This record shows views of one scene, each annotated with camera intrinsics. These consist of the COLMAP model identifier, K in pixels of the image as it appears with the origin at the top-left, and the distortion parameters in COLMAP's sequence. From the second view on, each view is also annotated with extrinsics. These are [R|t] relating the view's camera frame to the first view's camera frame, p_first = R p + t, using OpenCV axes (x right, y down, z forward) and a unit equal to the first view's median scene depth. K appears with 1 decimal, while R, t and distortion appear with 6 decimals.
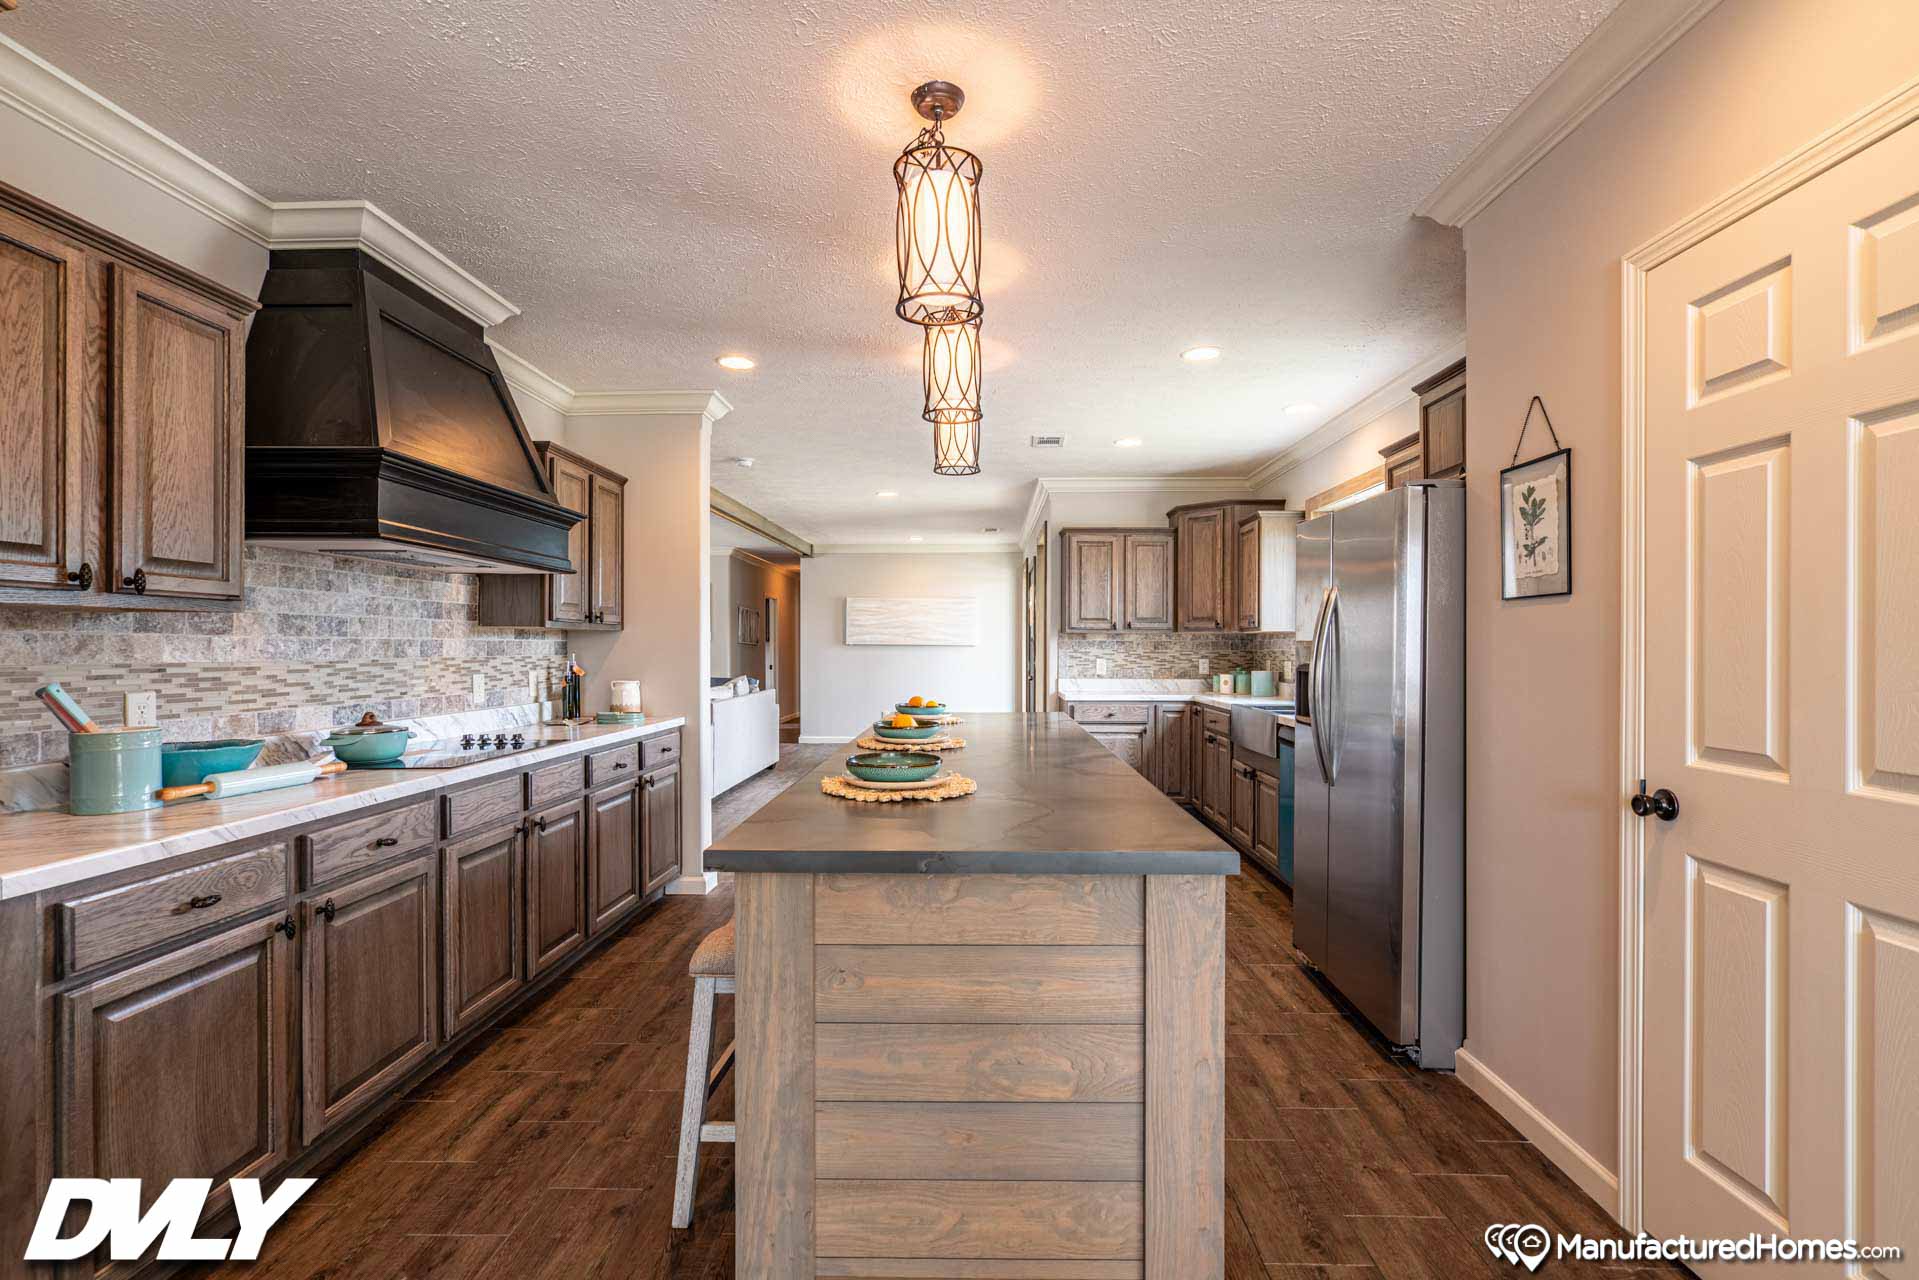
lens RADIAL K [[886.8, 0, 949.0], [0, 886.8, 649.7], [0, 0, 1]] dist [-0.001096, -0.000308]
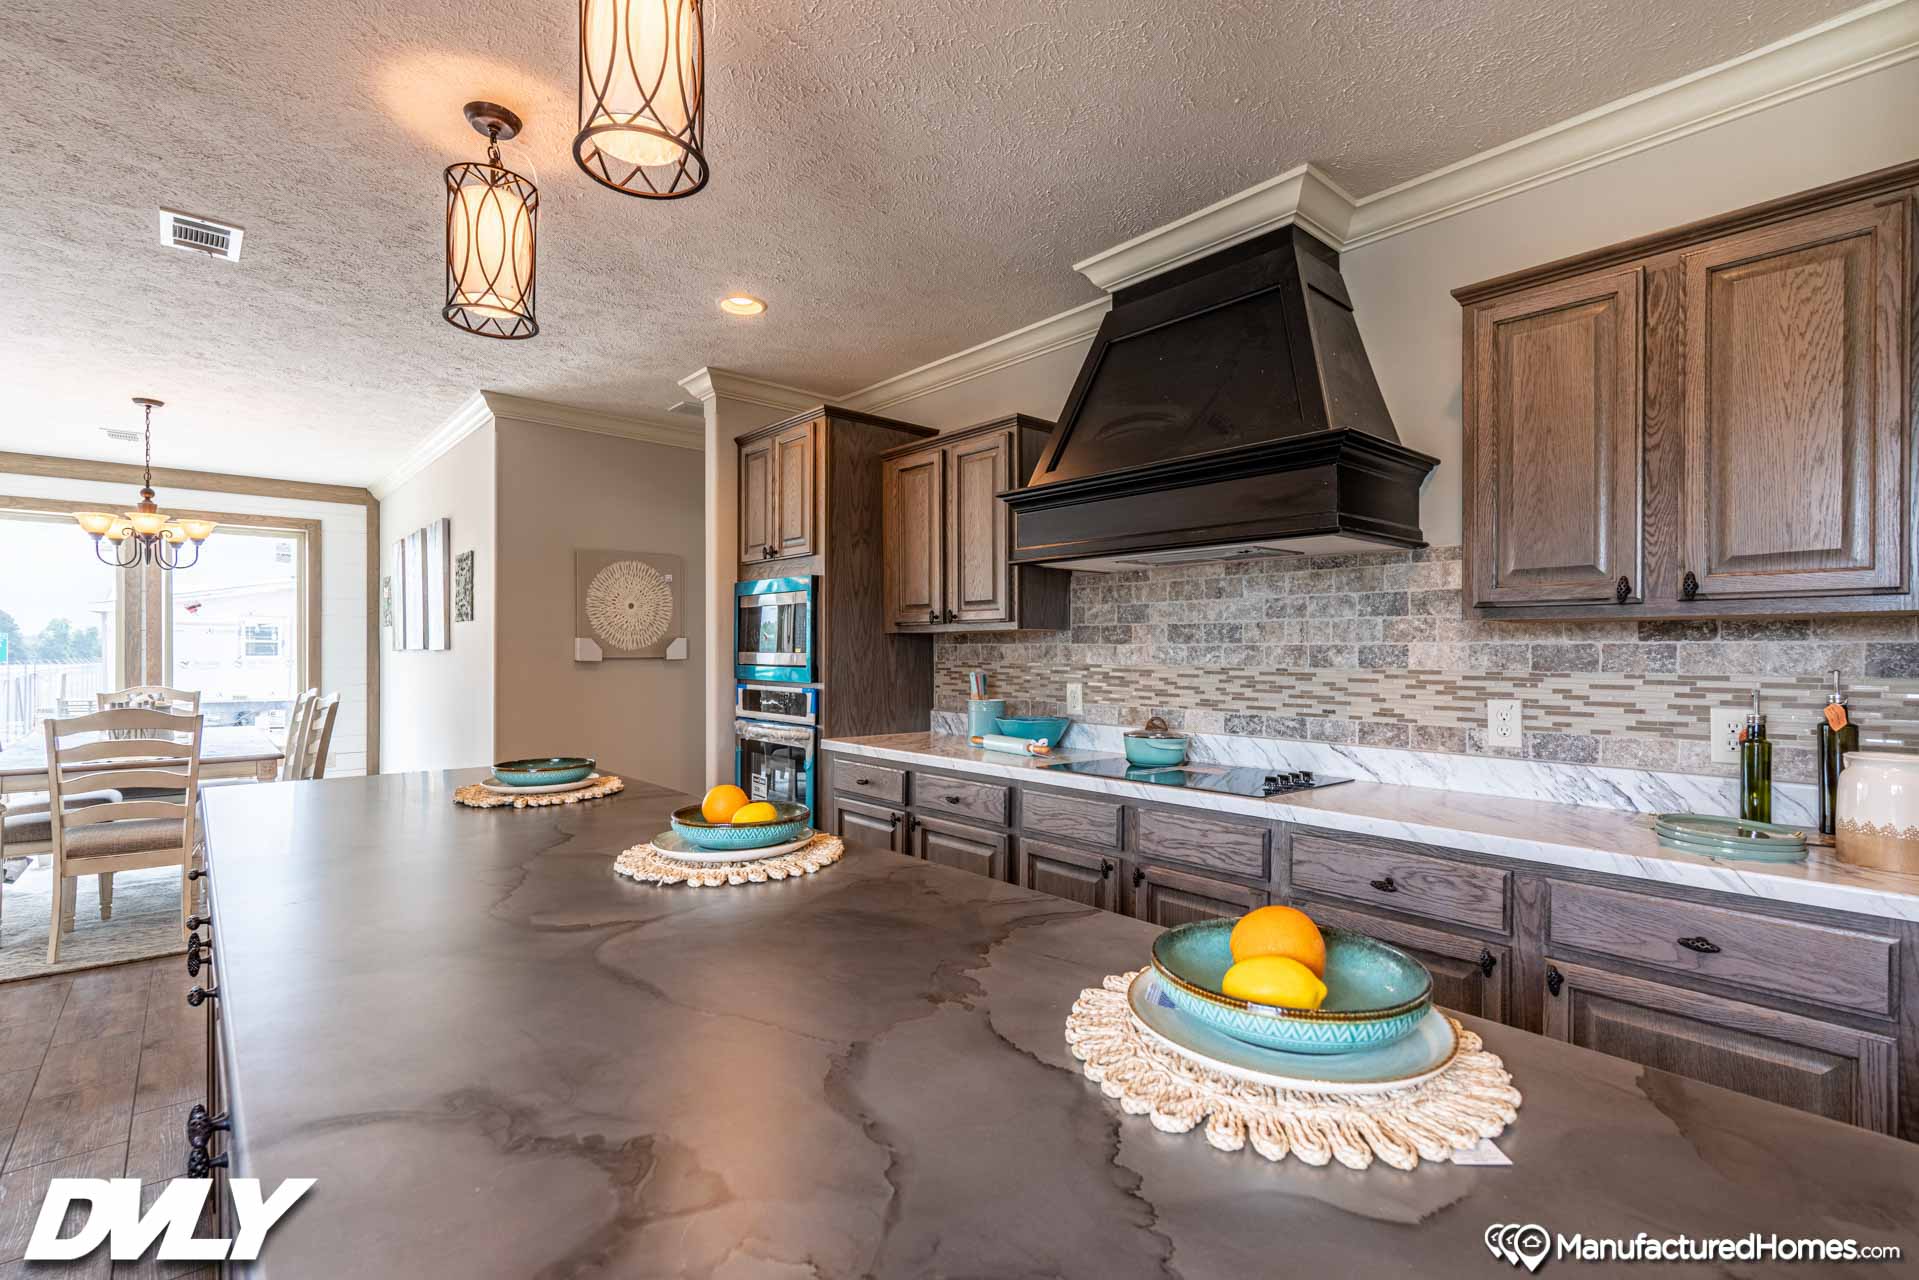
lens RADIAL K [[886.8, 0, 949.0], [0, 886.8, 649.7], [0, 0, 1]] dist [-0.001096, -0.000308]
pose [[-0.734792, 0.000261, -0.678293, 0.214495], [-0.002832, 0.999990, 0.003452, -0.010293], [0.678287, 0.004457, -0.734784, 1.542224]]
